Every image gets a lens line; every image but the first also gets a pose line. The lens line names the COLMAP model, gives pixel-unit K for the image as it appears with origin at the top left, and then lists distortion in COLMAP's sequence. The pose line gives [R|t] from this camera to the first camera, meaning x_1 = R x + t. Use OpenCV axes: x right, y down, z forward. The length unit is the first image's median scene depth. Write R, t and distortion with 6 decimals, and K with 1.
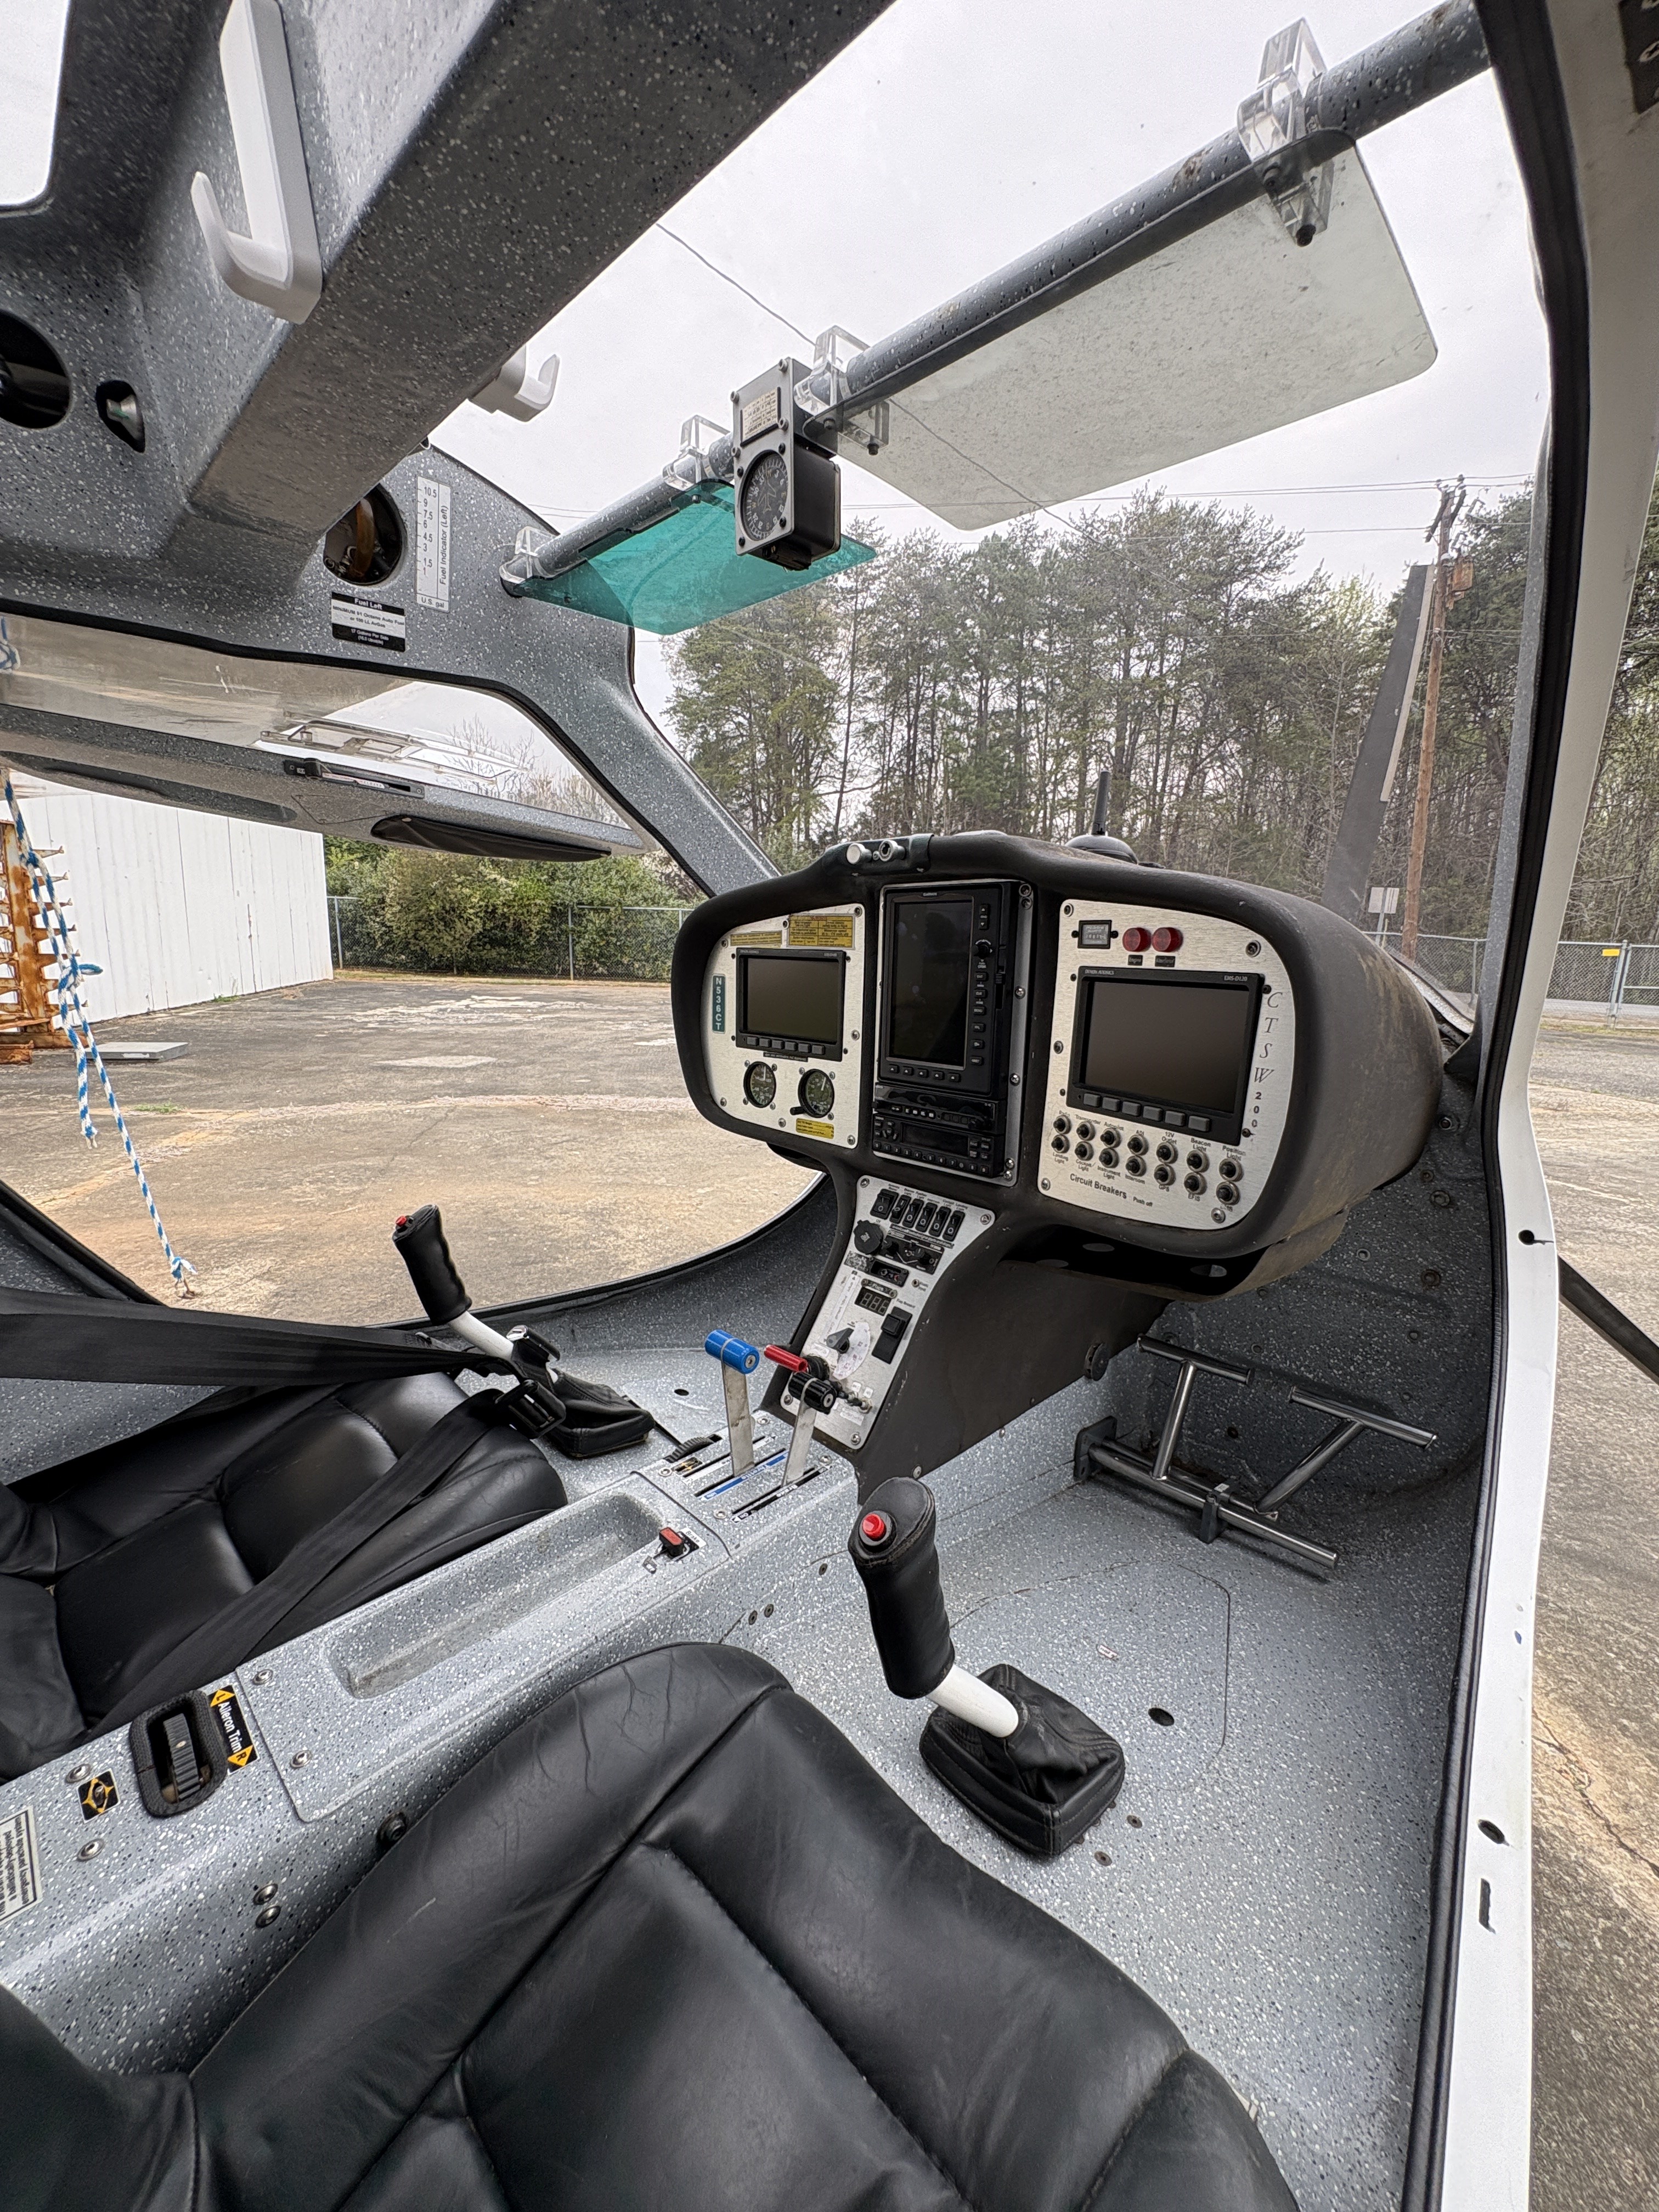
lens RADIAL K [[879.5, 0, 829.4], [0, 879.5, 1094.2], [0, 0, 1]] dist [-0.001162, -0.000394]
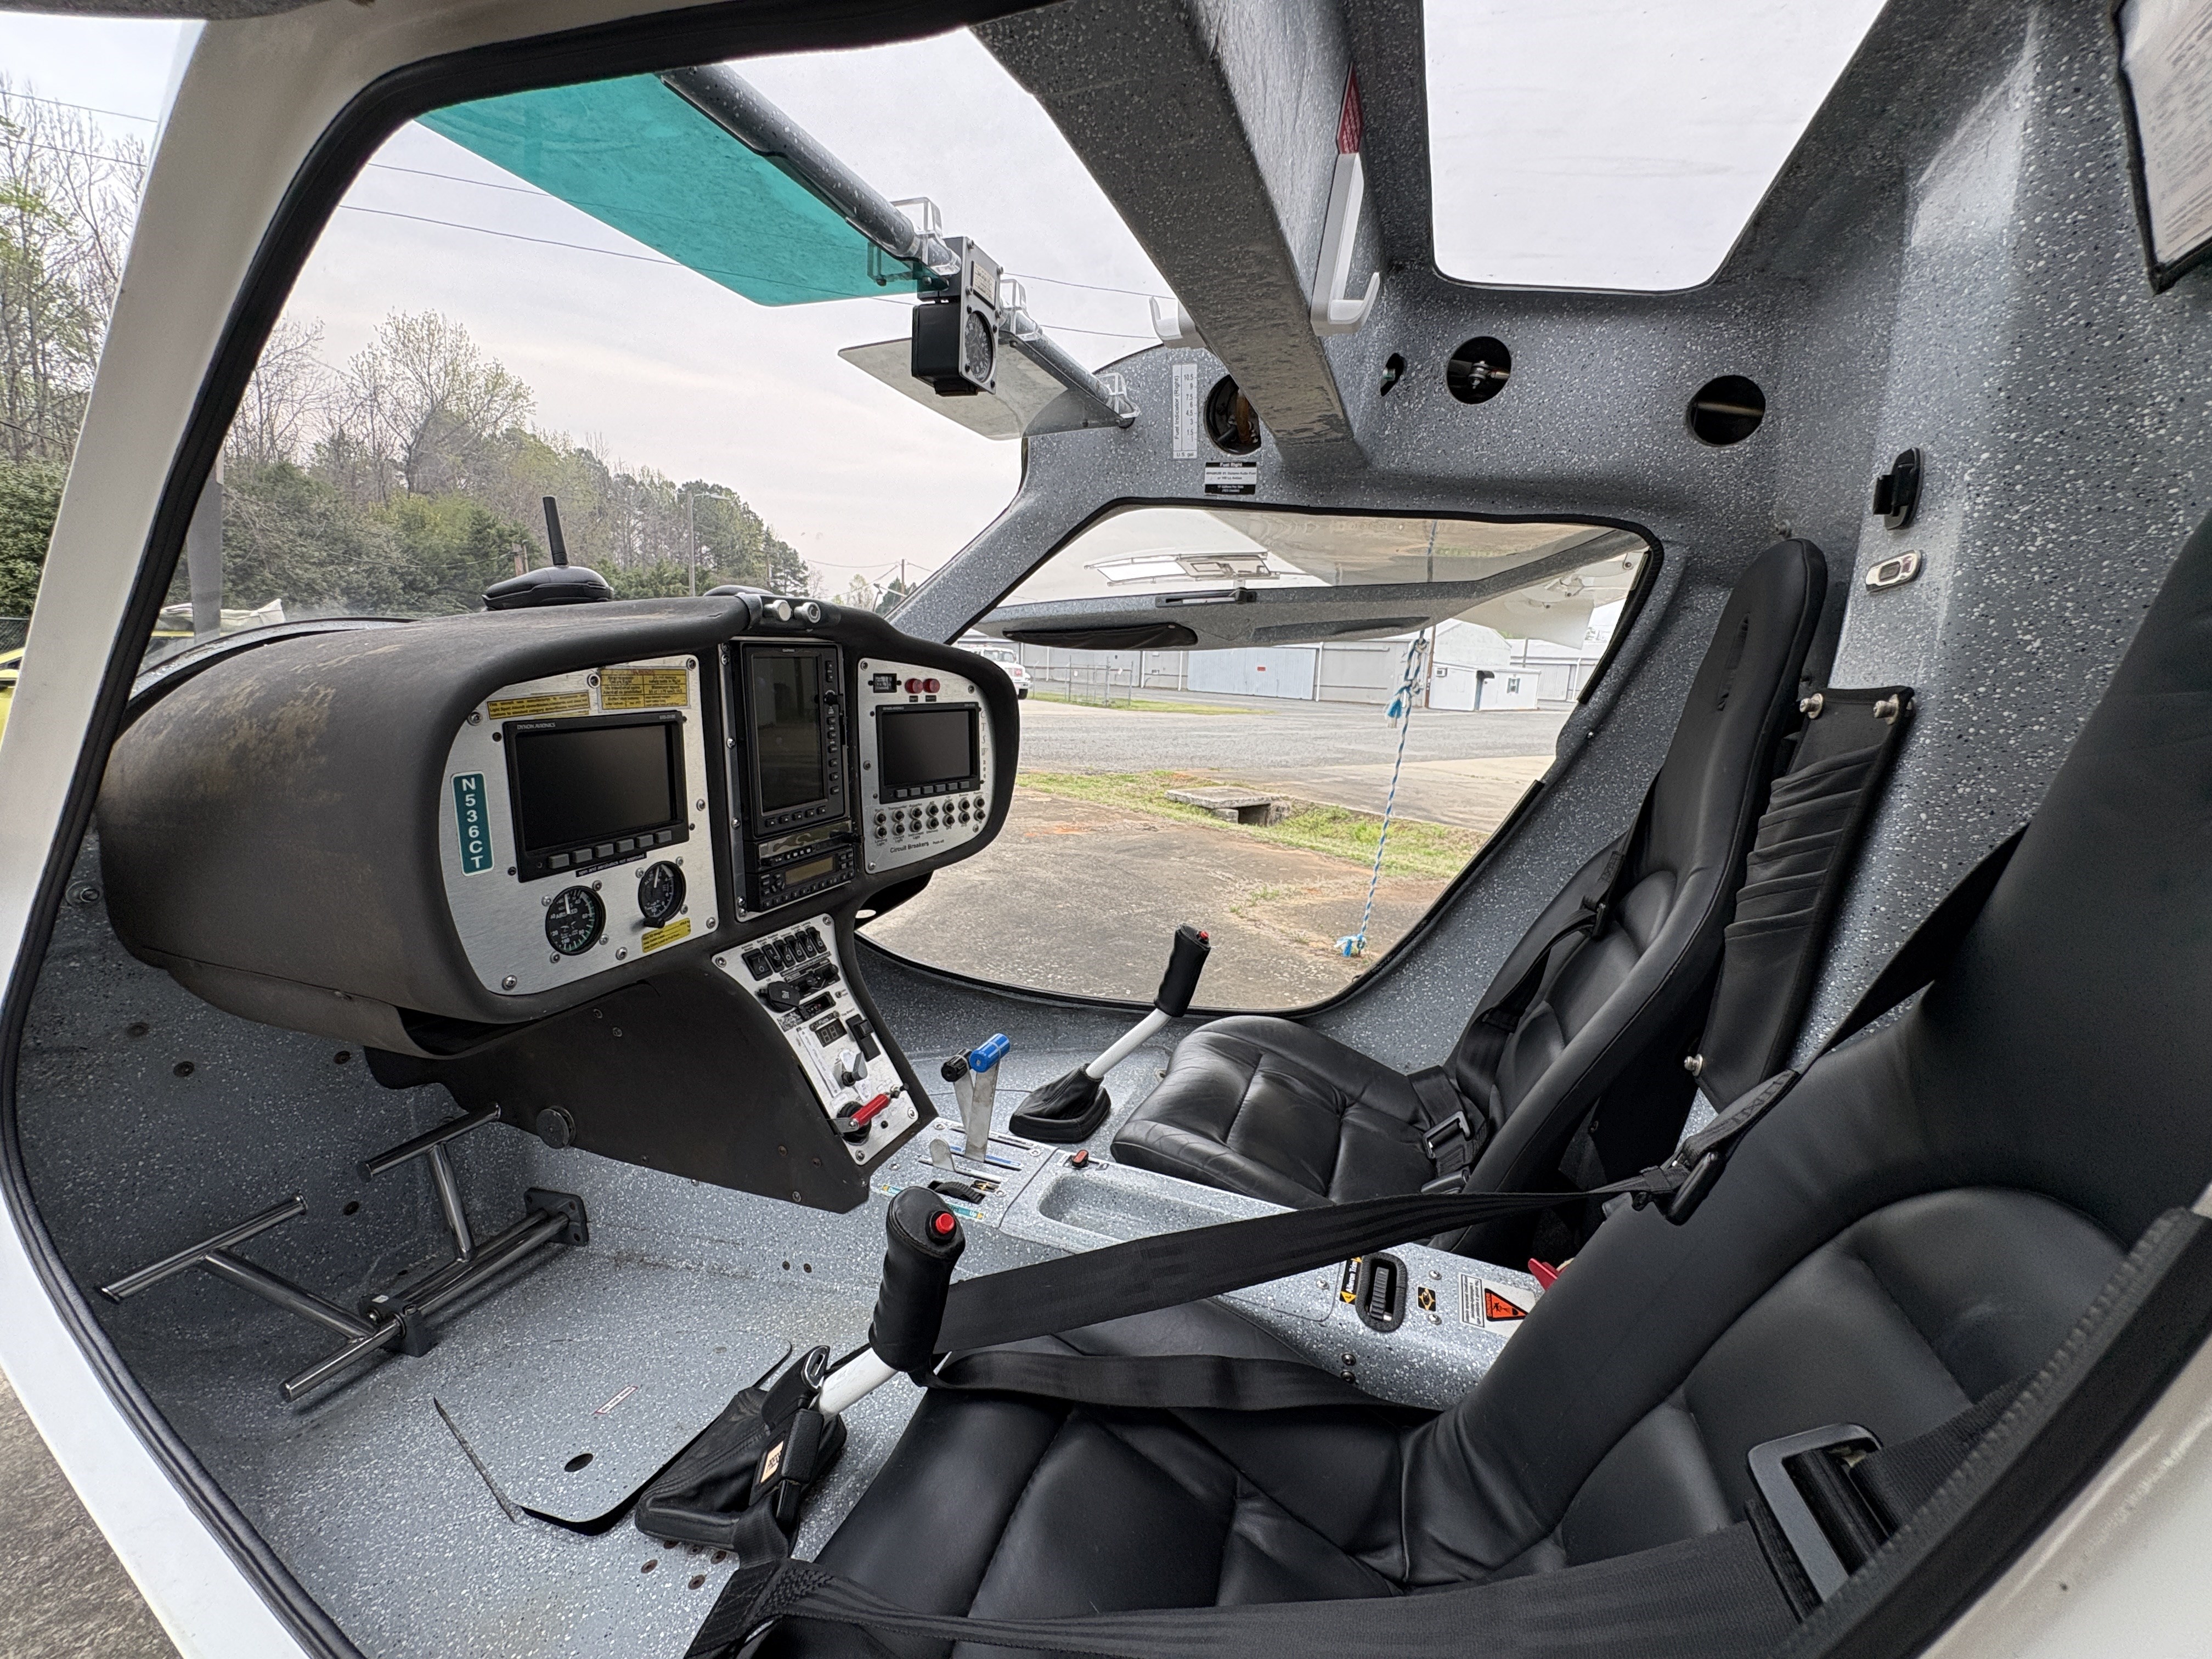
lens RADIAL K [[879.5, 0, 1102.8], [0, 879.5, 823.6], [0, 0, 1]] dist [-0.001162, -0.000394]
pose [[-0.408750, -0.204279, 0.889490, -0.998357], [0.116824, 0.954898, 0.272986, -0.263847], [-0.905138, 0.215497, -0.366450, 1.053243]]
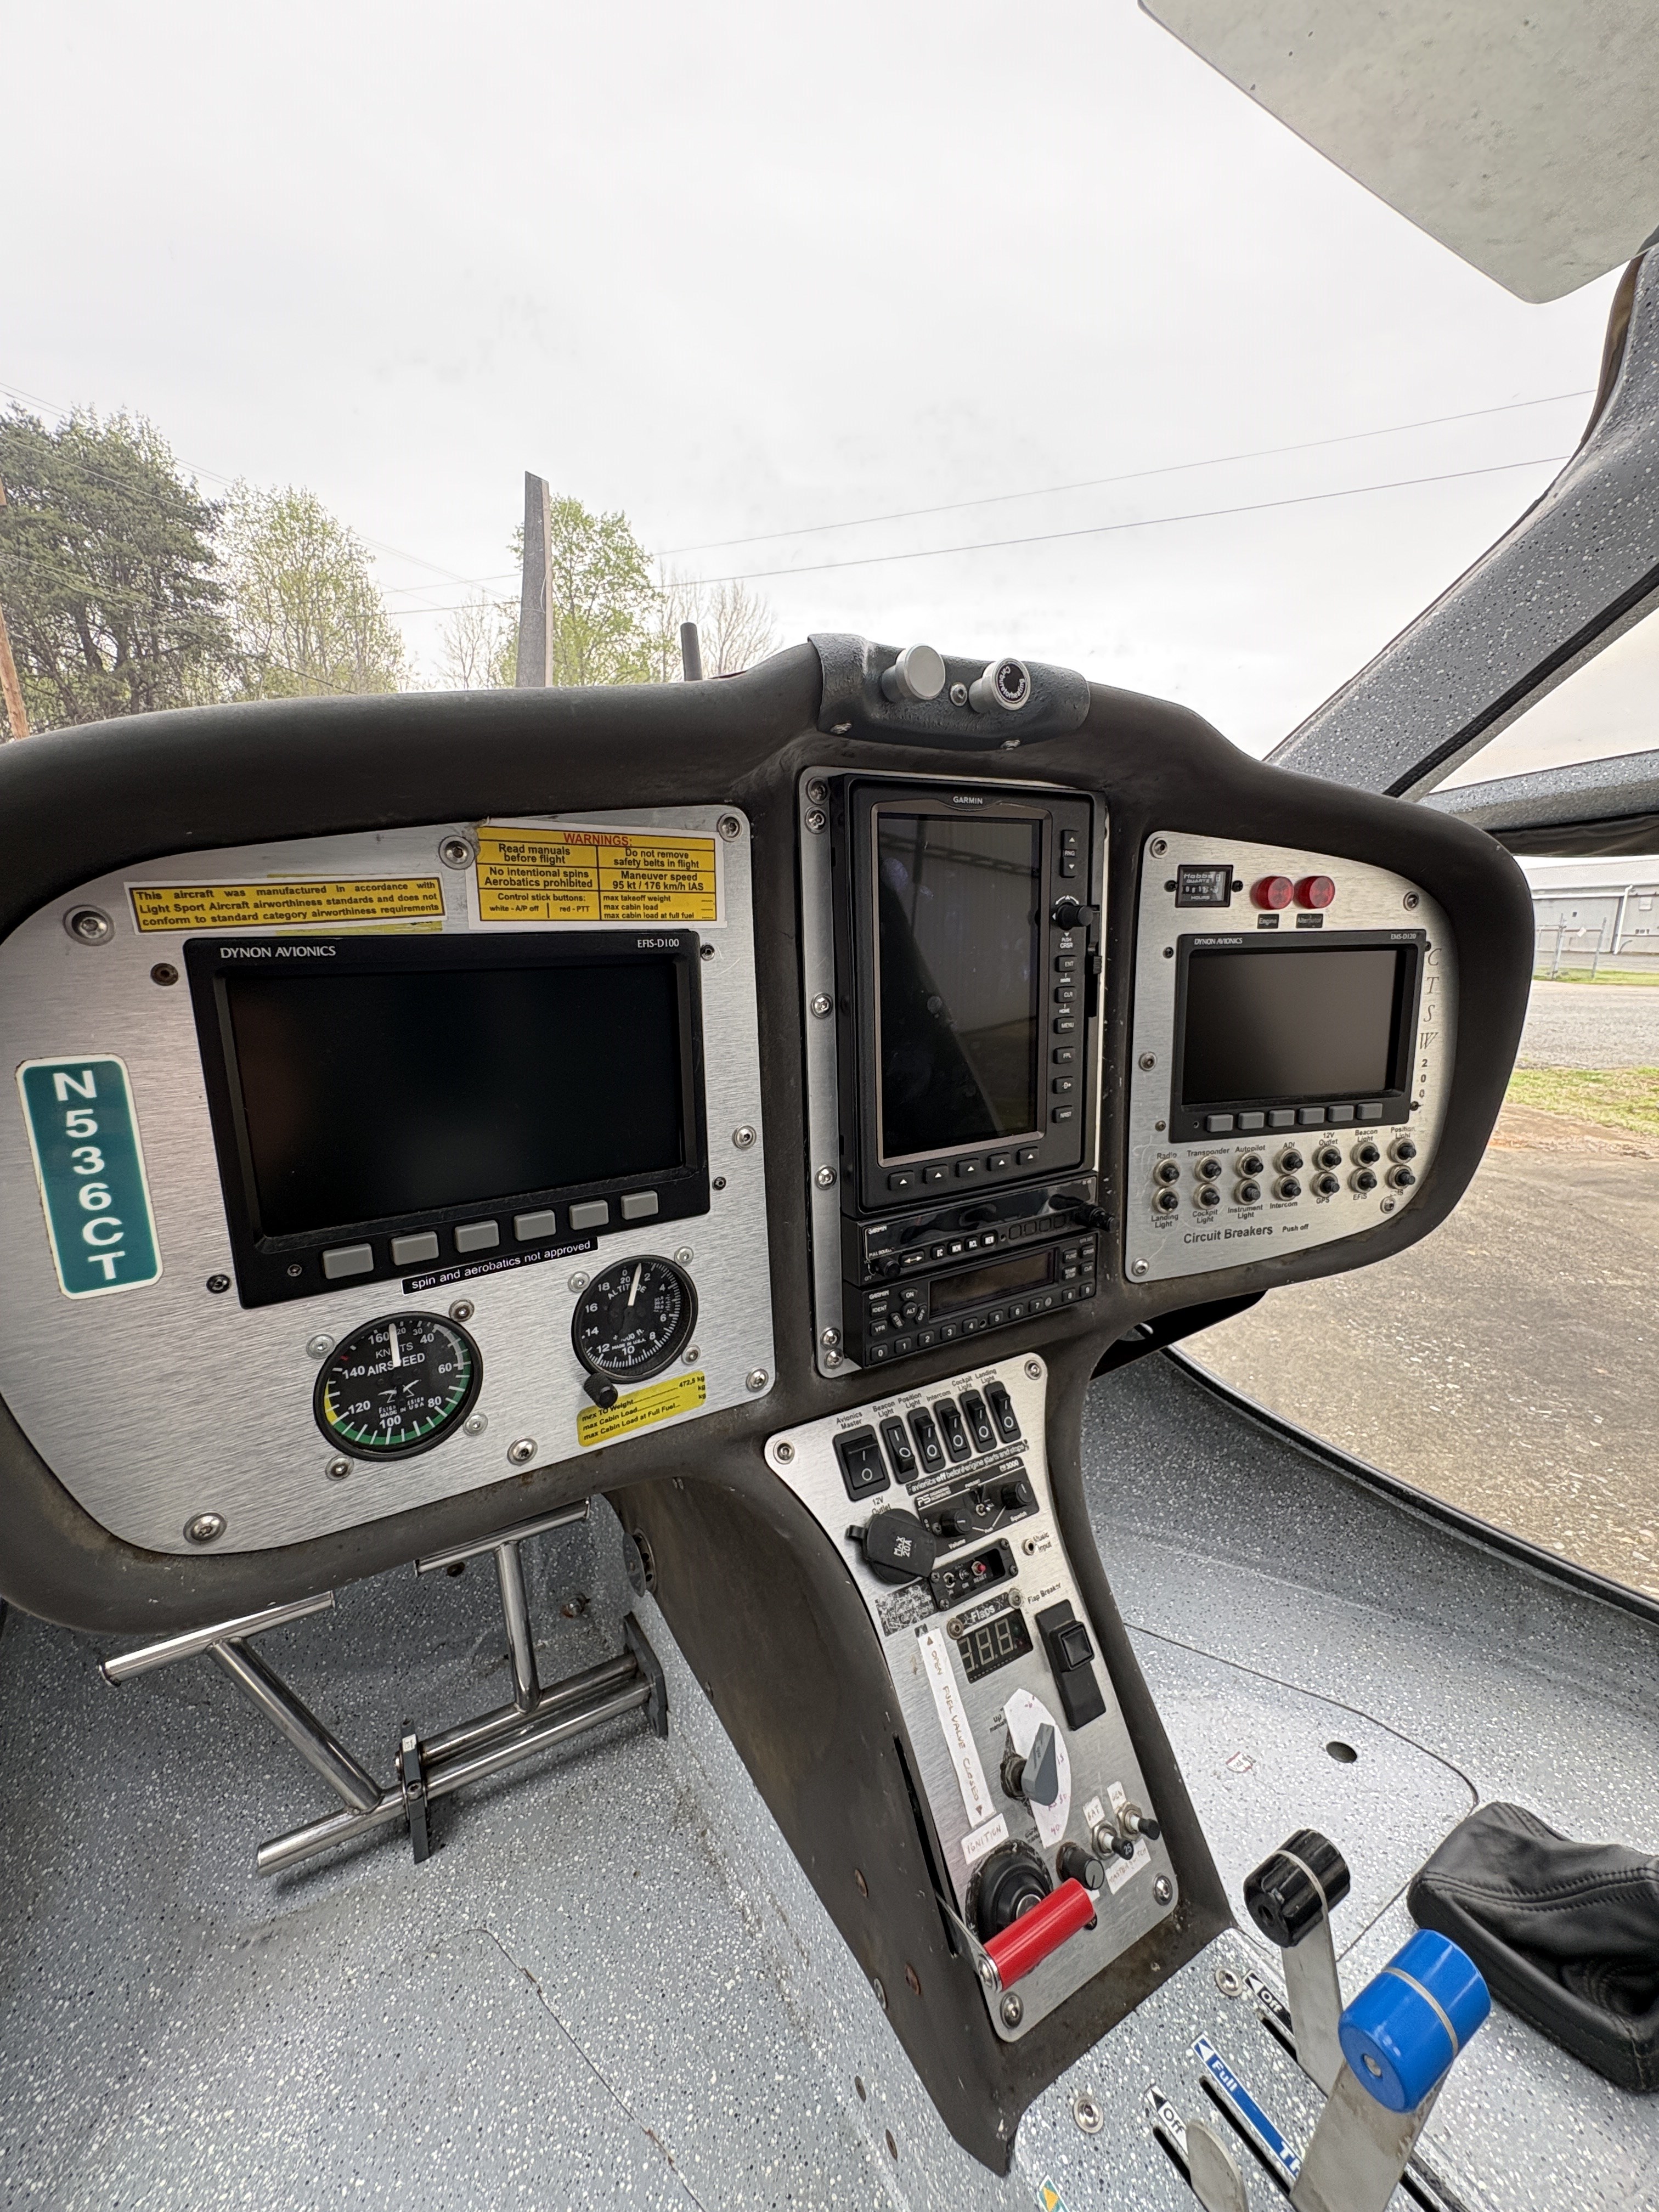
lens RADIAL K [[879.5, 0, 828.5], [0, 879.5, 1106.1], [0, 0, 1]] dist [-0.001162, -0.000394]
pose [[0.250178, -0.220332, 0.942796, -0.373362], [0.183873, 0.966853, 0.177162, -0.159954], [-0.950580, 0.129033, 0.282398, 0.925248]]
